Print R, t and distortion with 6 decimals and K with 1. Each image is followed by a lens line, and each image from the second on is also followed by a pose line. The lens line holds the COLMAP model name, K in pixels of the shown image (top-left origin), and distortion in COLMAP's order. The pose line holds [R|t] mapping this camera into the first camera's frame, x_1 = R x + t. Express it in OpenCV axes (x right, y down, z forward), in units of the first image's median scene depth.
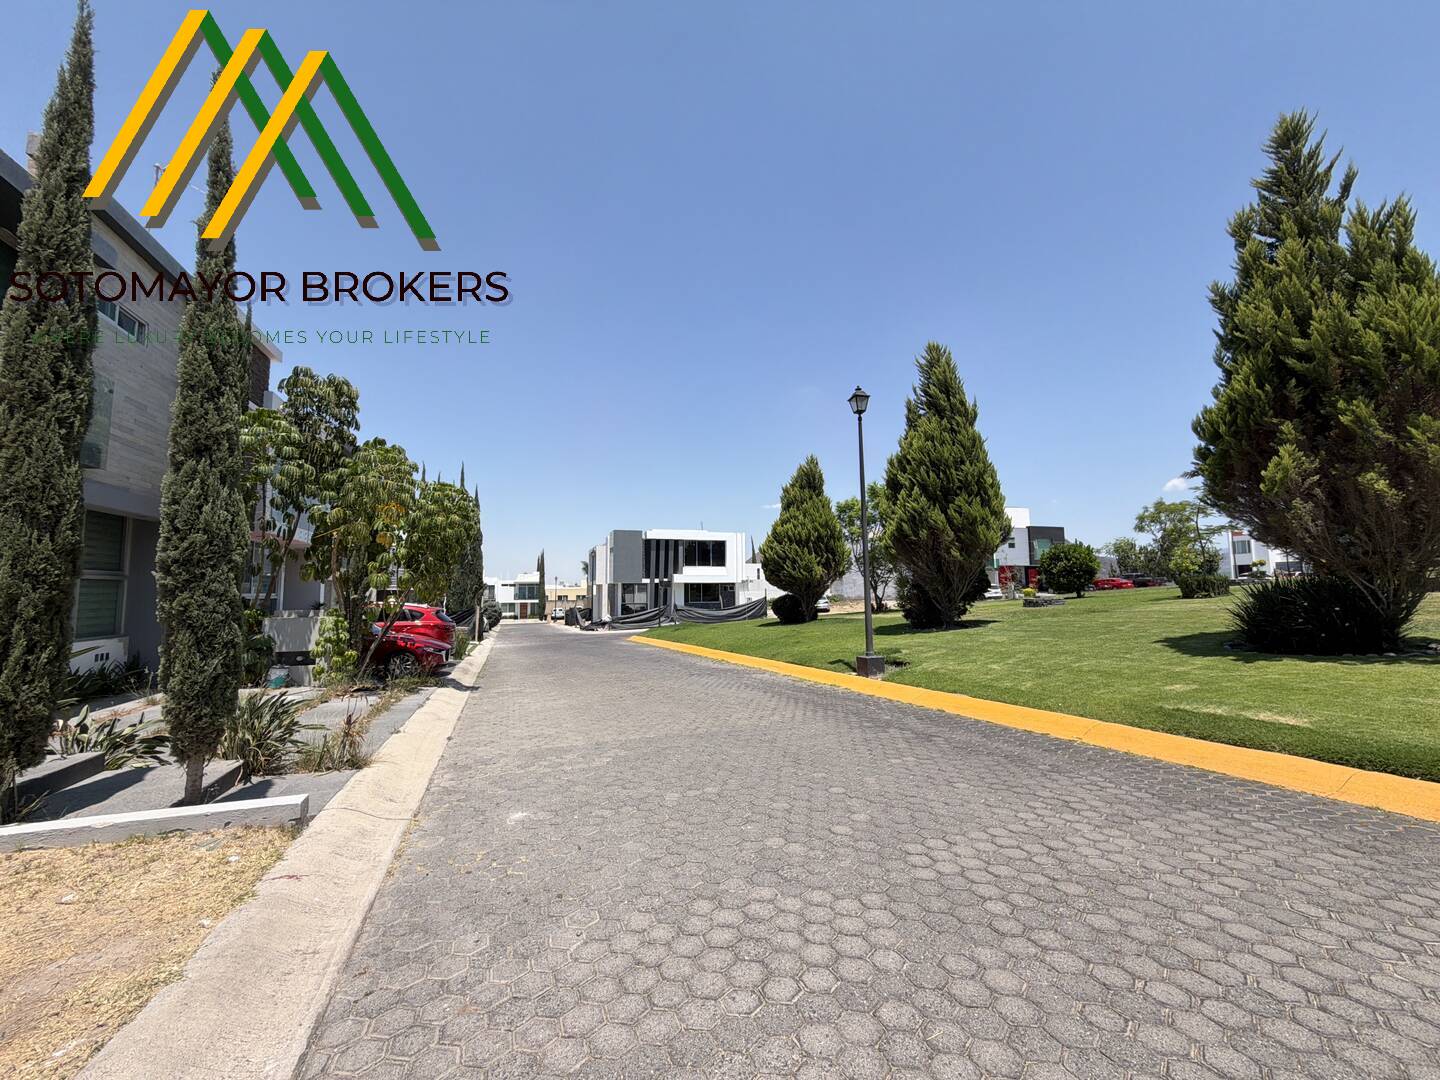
lens RADIAL K [[576.7, 0, 720.8], [0, 576.7, 540.2], [0, 0, 1]] dist [-0.000185, 0.000461]
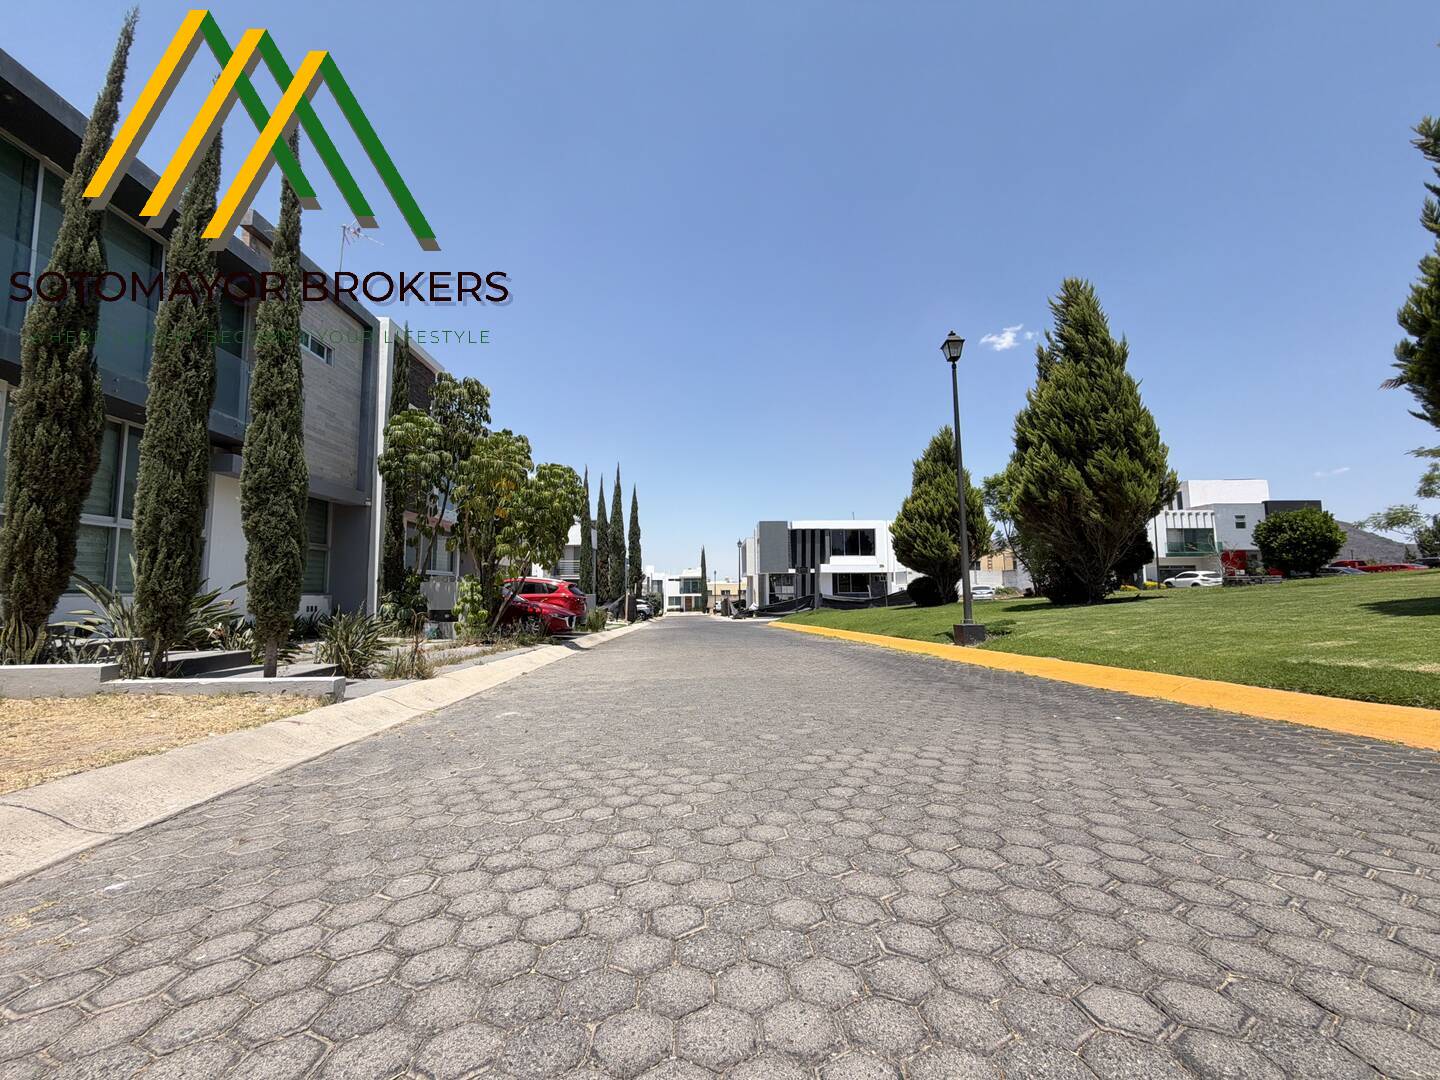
lens RADIAL K [[575.6, 0, 719.4], [0, 575.6, 539.2], [0, 0, 1]] dist [0.000642, 0.000209]
pose [[0.958020, -0.025965, -0.285524, 0.151212], [0.026292, 0.999651, -0.002687, 0.061809], [0.285494, -0.004932, 0.958368, 0.017160]]
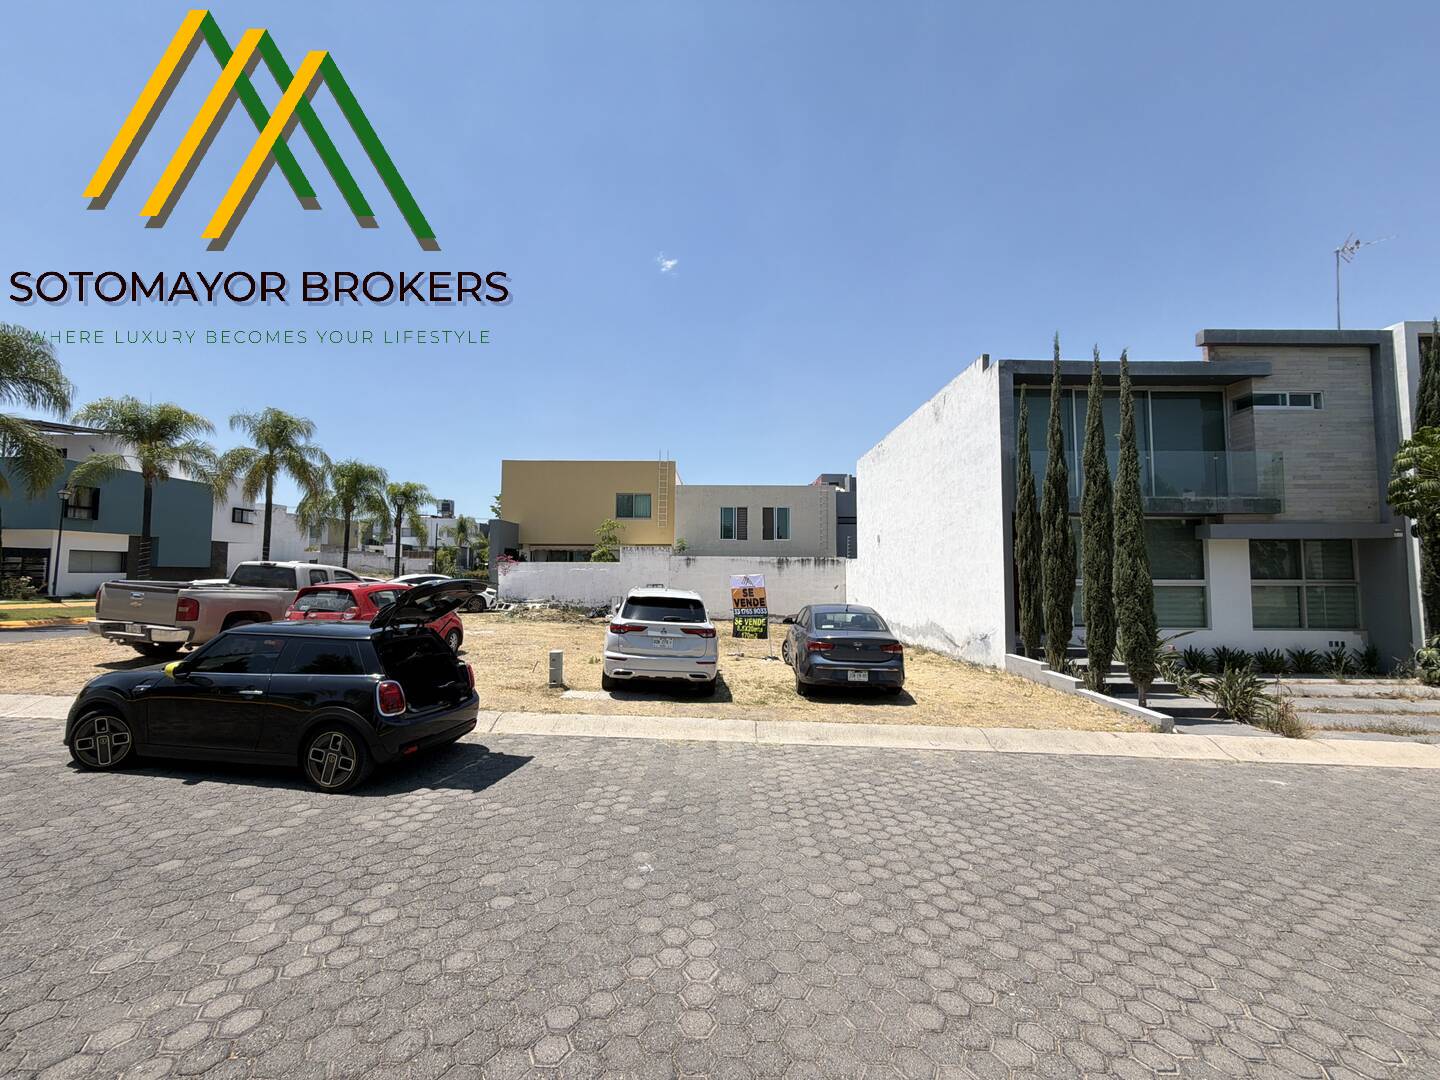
lens RADIAL K [[573.9, 0, 719.0], [0, 573.9, 539.6], [0, 0, 1]] dist [0.000888, 0.000053]
pose [[-0.347439, -0.048404, -0.936452, 0.584215], [0.080999, 0.993385, -0.081399, -0.039714], [0.934198, -0.104133, -0.341220, 0.113398]]
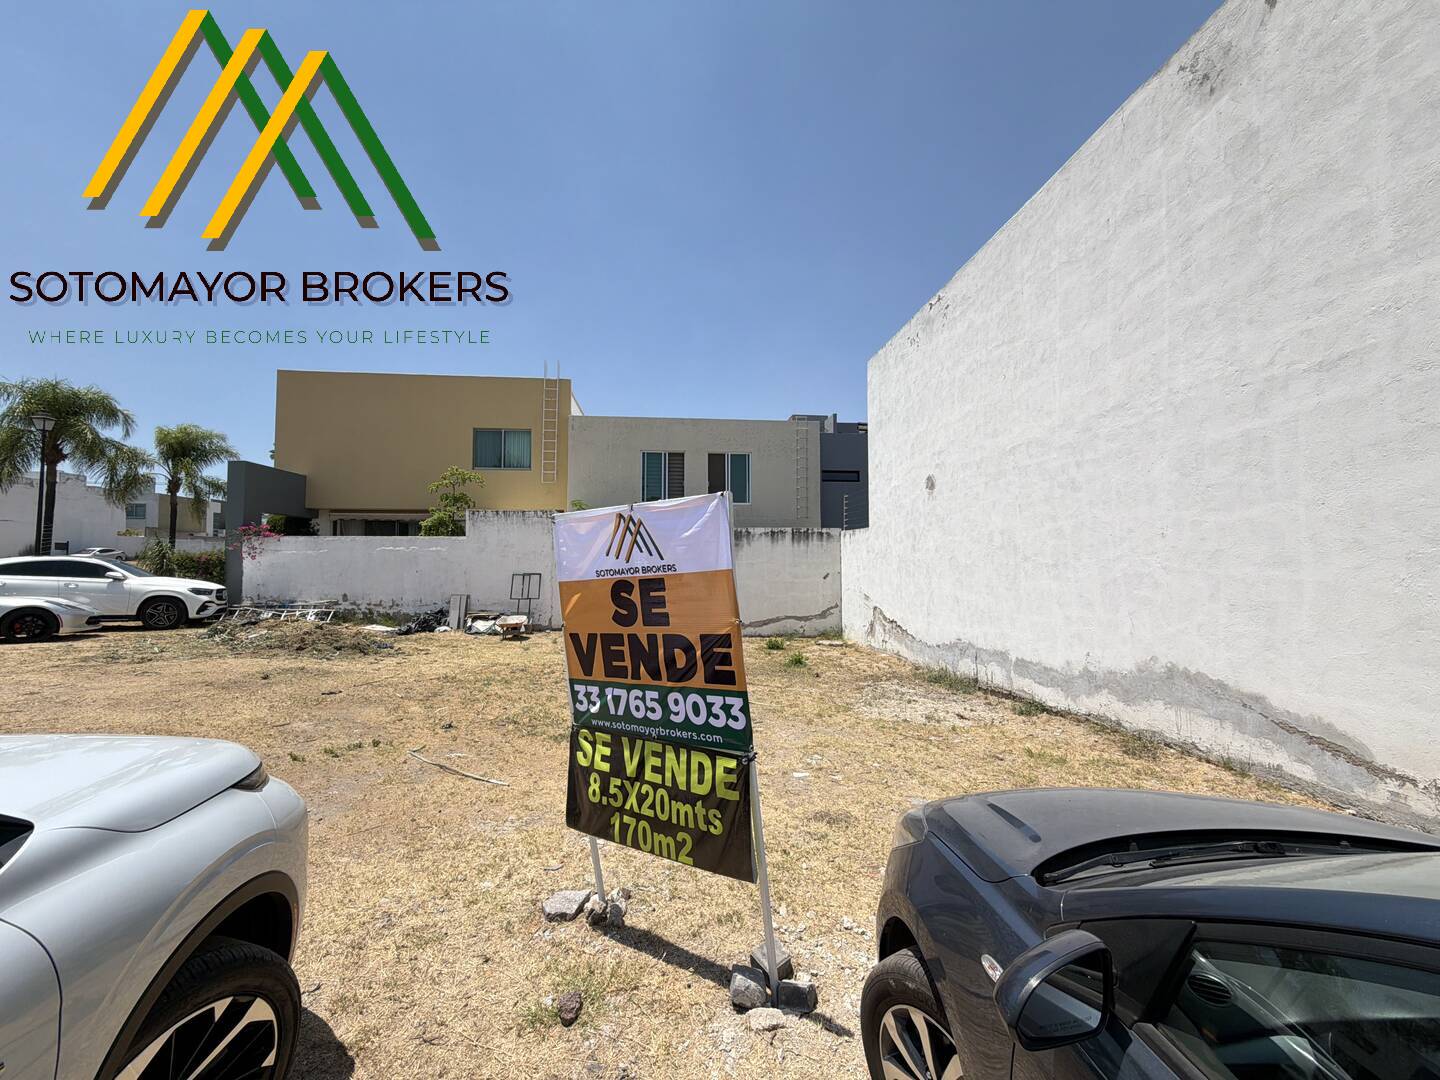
lens RADIAL K [[573.4, 0, 719.1], [0, 573.4, 539.4], [0, 0, 1]] dist [0.001414, -0.000136]
pose [[-0.254158, -0.033892, -0.966569, -0.347696], [0.087349, 0.994497, -0.057840, -0.031058], [0.963210, -0.099129, -0.249799, -0.160547]]
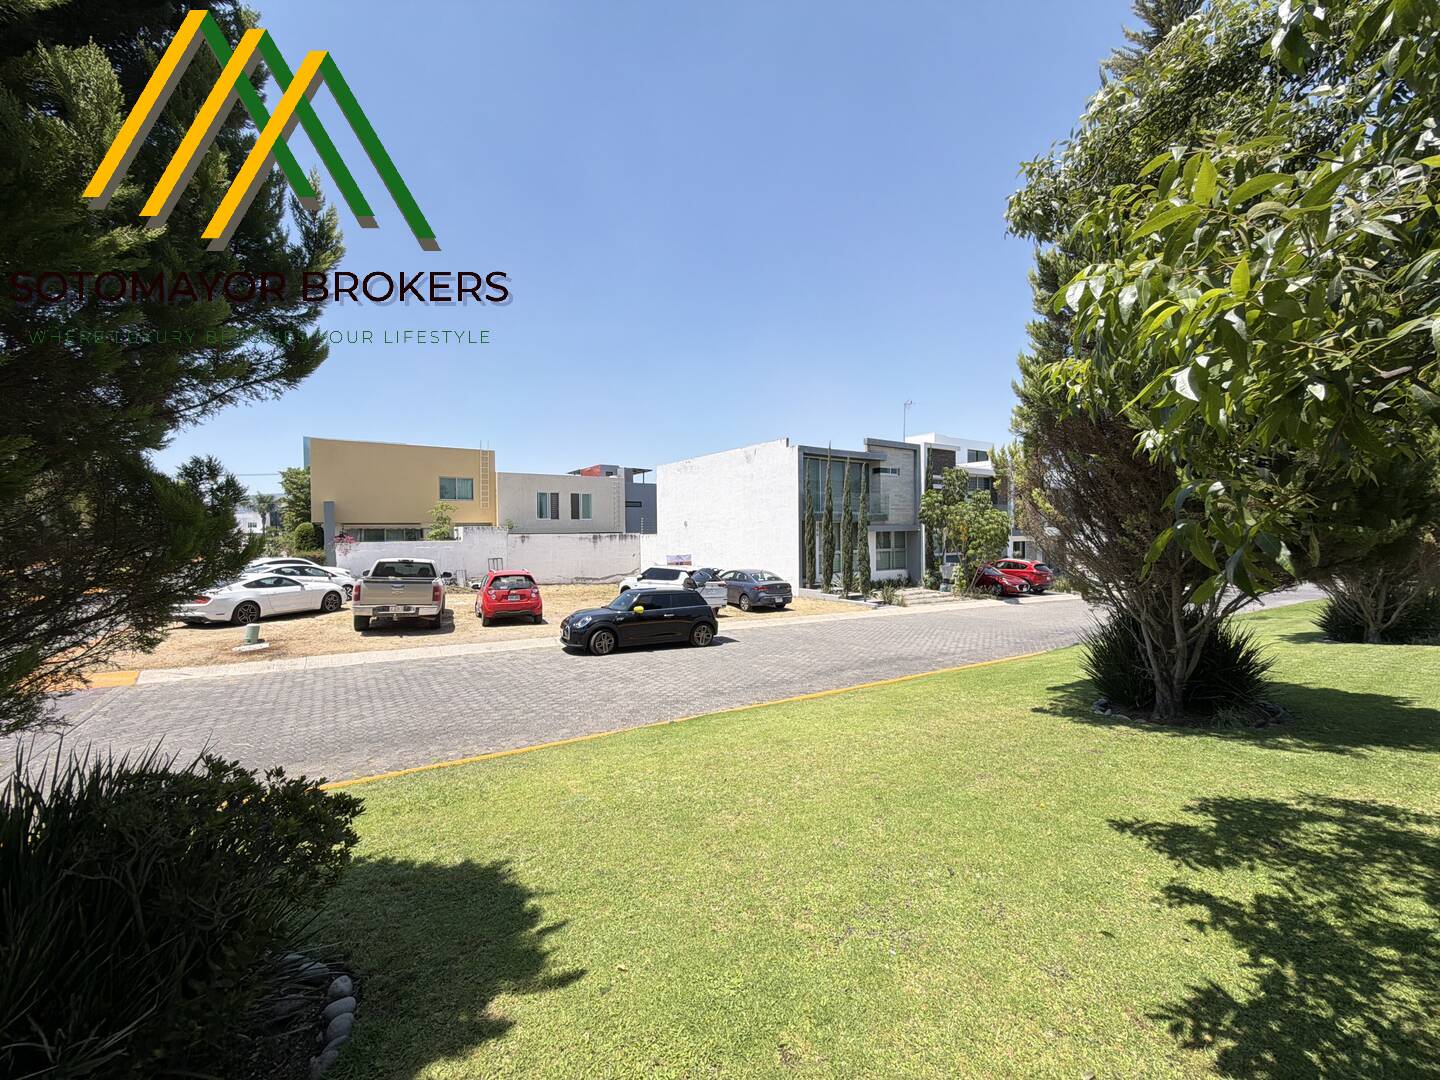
lens RADIAL K [[576.7, 0, 720.8], [0, 576.7, 540.2], [0, 0, 1]] dist [-0.000185, 0.000461]
pose [[0.244350, 0.021222, -0.969455, 1.488446], [0.092941, 0.994645, 0.045199, -0.189590], [0.965223, -0.101146, 0.241069, -0.591506]]
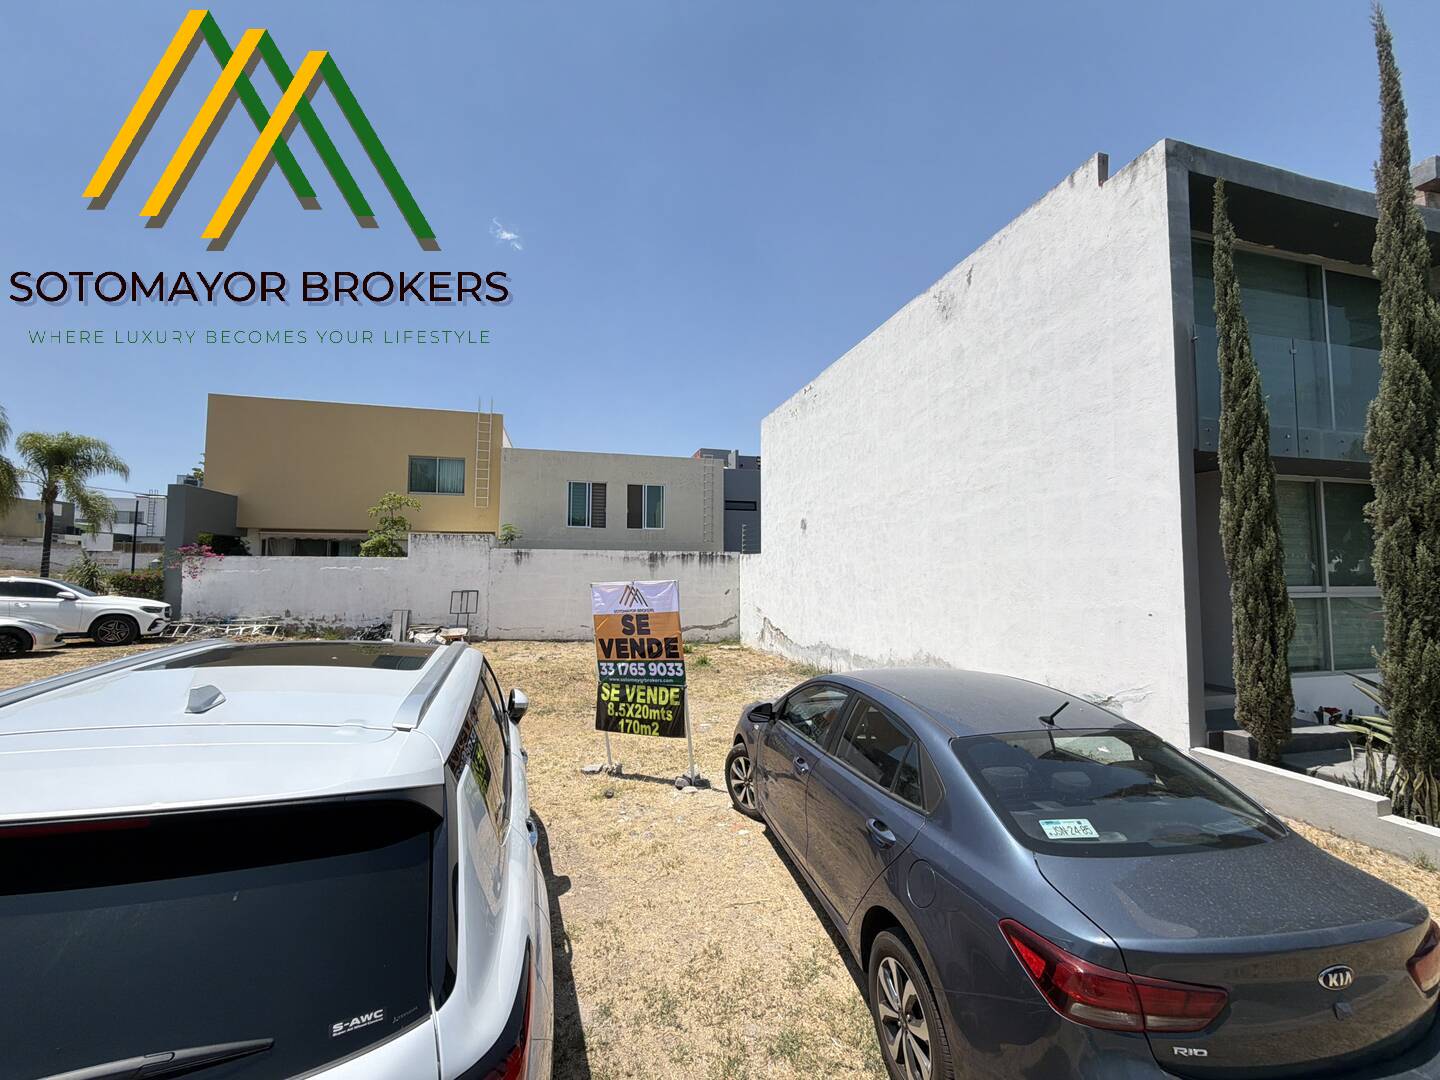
lens RADIAL K [[575.6, 0, 719.4], [0, 575.6, 539.2], [0, 0, 1]] dist [0.000642, 0.000209]
pose [[-0.093593, -0.049610, -0.994374, -0.059764], [0.085571, 0.994661, -0.057679, -0.060840], [0.991926, -0.090488, -0.088848, -0.123446]]
